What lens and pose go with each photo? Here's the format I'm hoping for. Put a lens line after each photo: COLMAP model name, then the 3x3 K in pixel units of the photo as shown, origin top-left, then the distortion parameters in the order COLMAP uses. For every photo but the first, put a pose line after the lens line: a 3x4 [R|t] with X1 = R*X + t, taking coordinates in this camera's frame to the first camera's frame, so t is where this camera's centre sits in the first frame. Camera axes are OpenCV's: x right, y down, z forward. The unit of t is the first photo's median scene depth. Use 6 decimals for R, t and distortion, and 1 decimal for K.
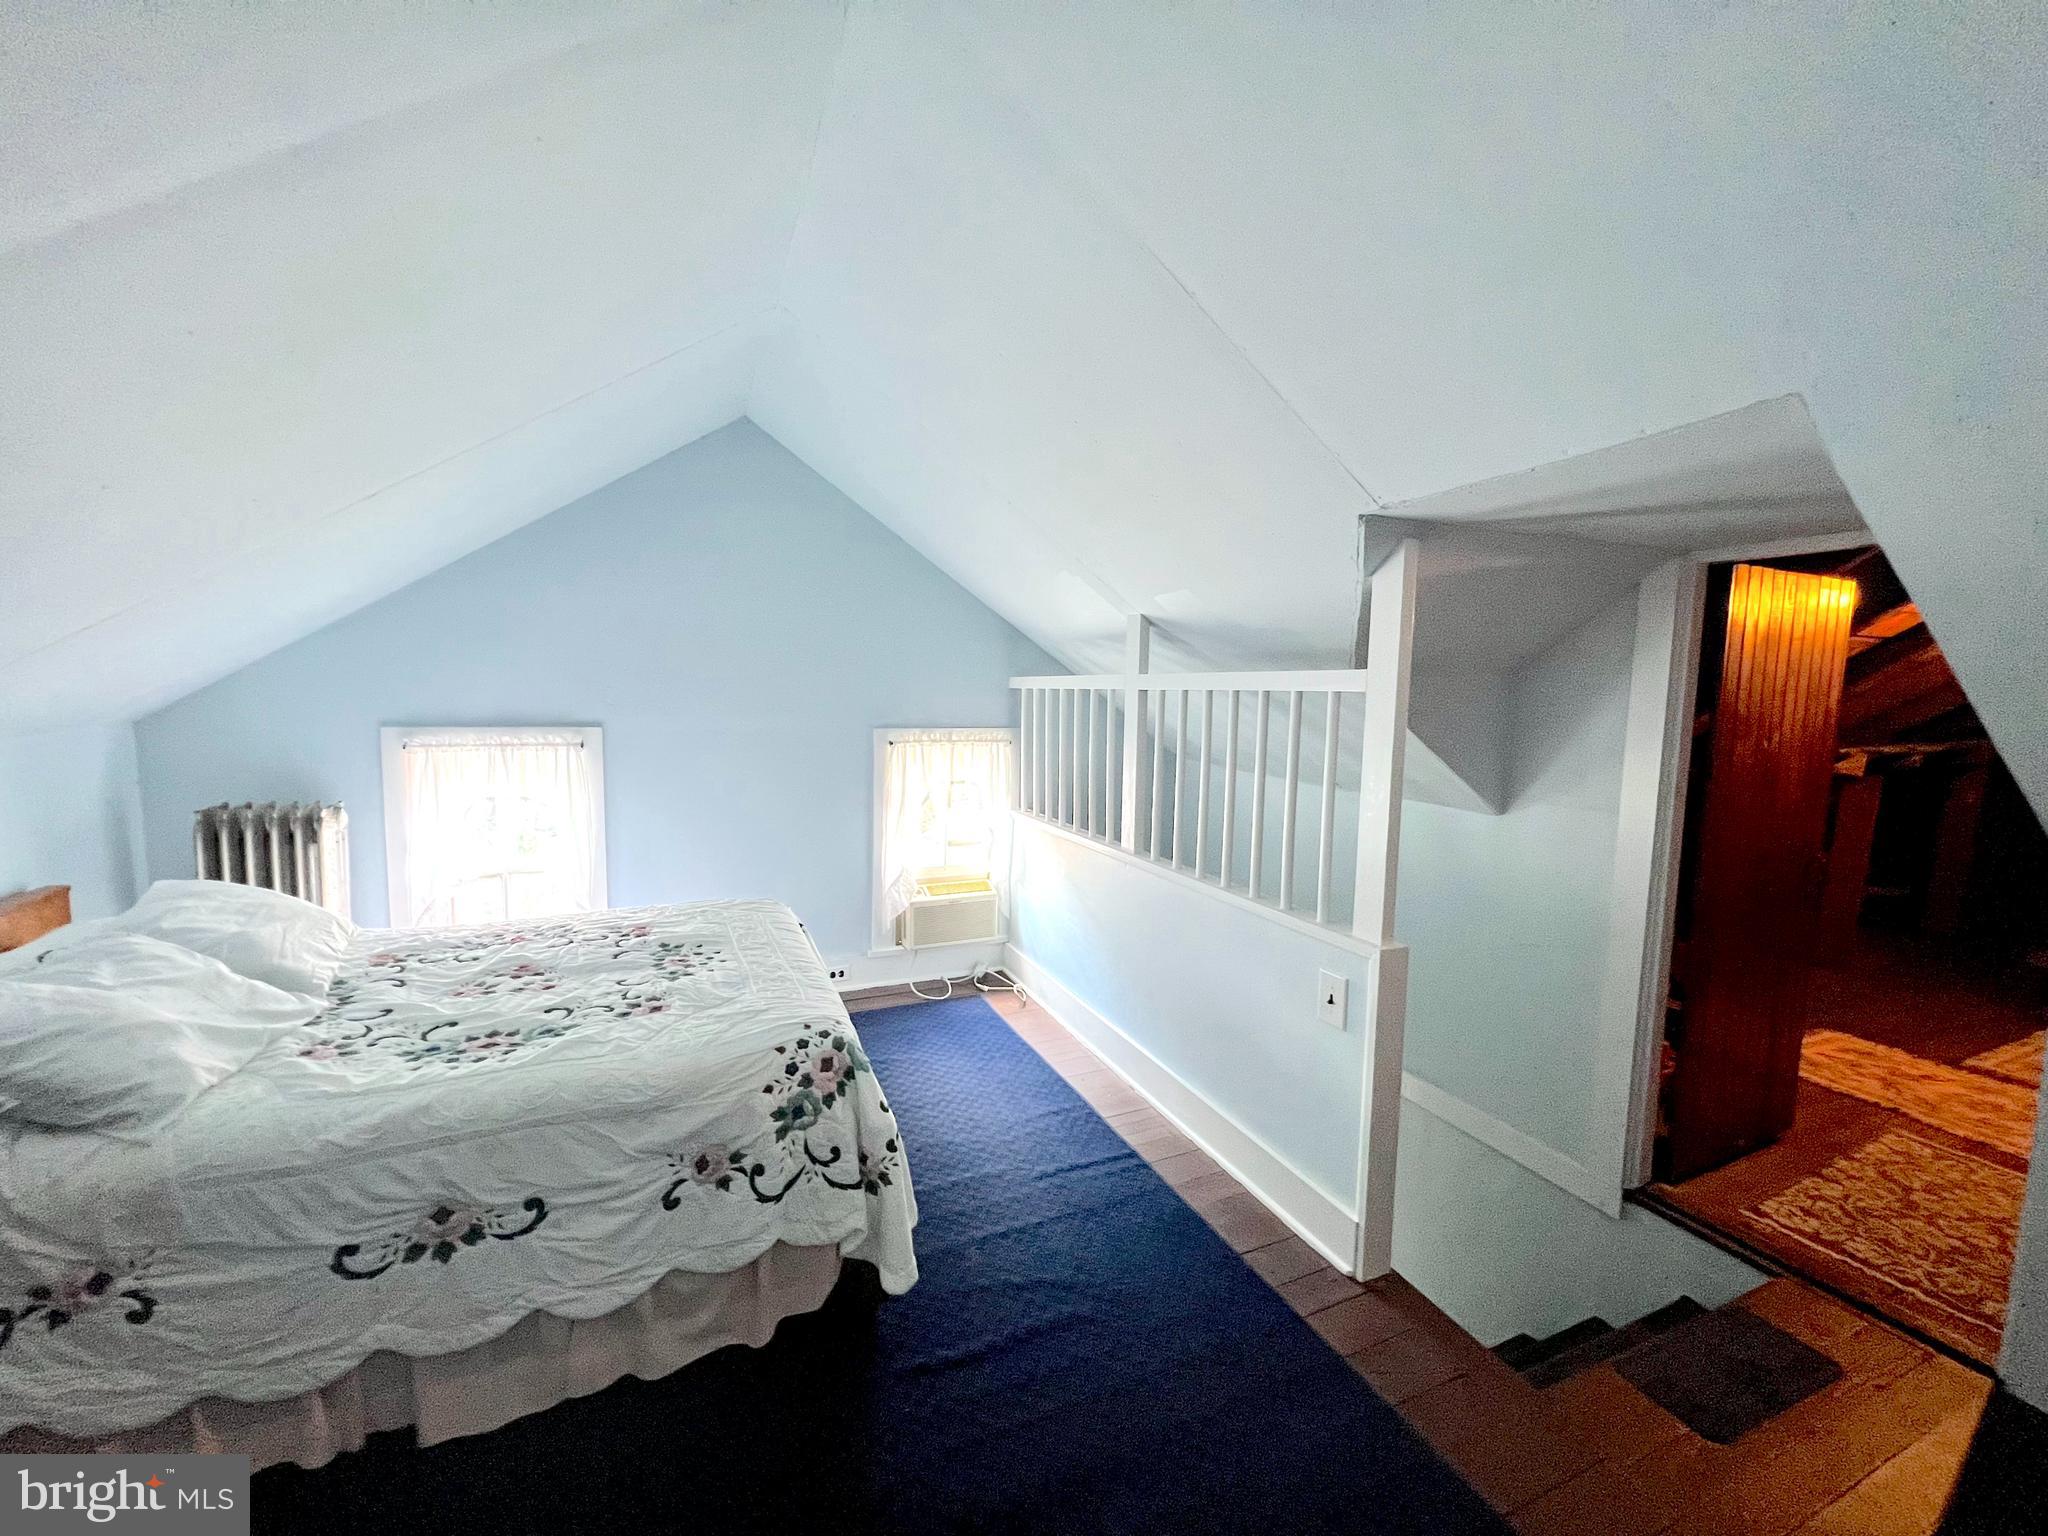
lens RADIAL K [[818.7, 0, 1022.3], [0, 818.7, 769.7], [0, 0, 1]] dist [-0.001820, 0.000251]
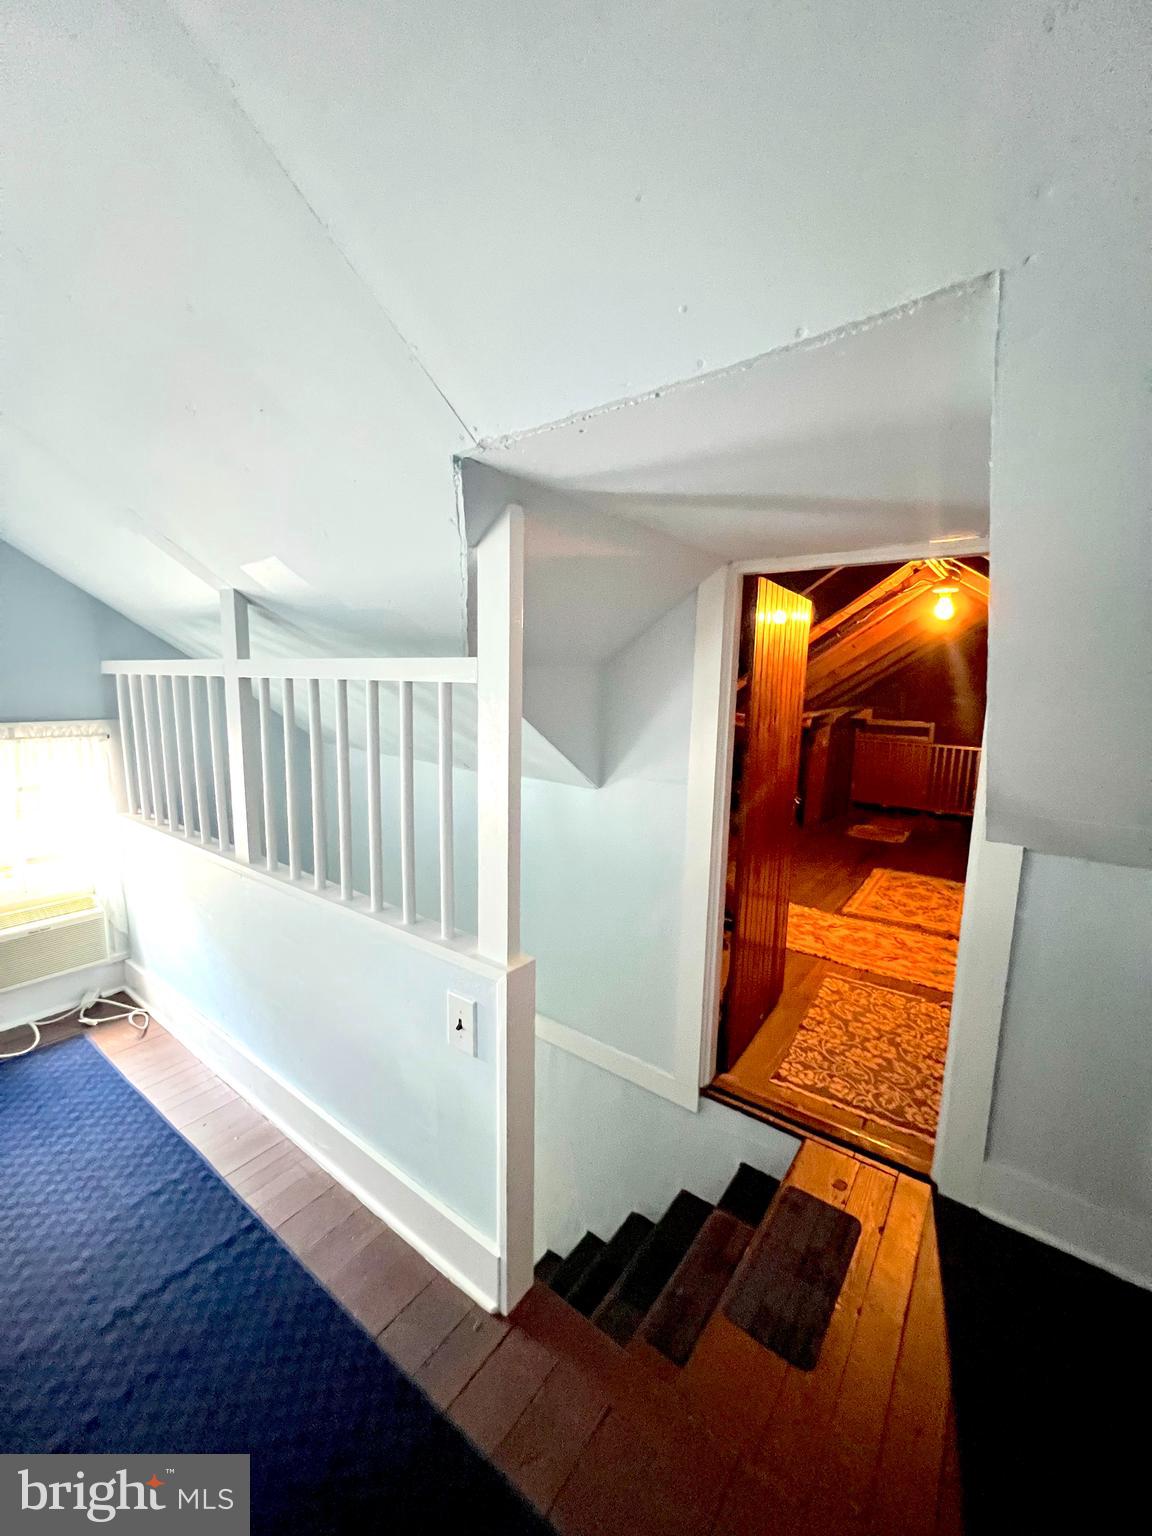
lens RADIAL K [[614.0, 0, 576.0], [0, 614.0, 768.0], [0, 0, 1]] dist [-0.001820, 0.000251]
pose [[0.862906, -0.069701, 0.500535, 0.143643], [0.043021, 0.996979, 0.064665, -0.034374], [-0.503530, -0.034266, 0.863298, 0.306486]]
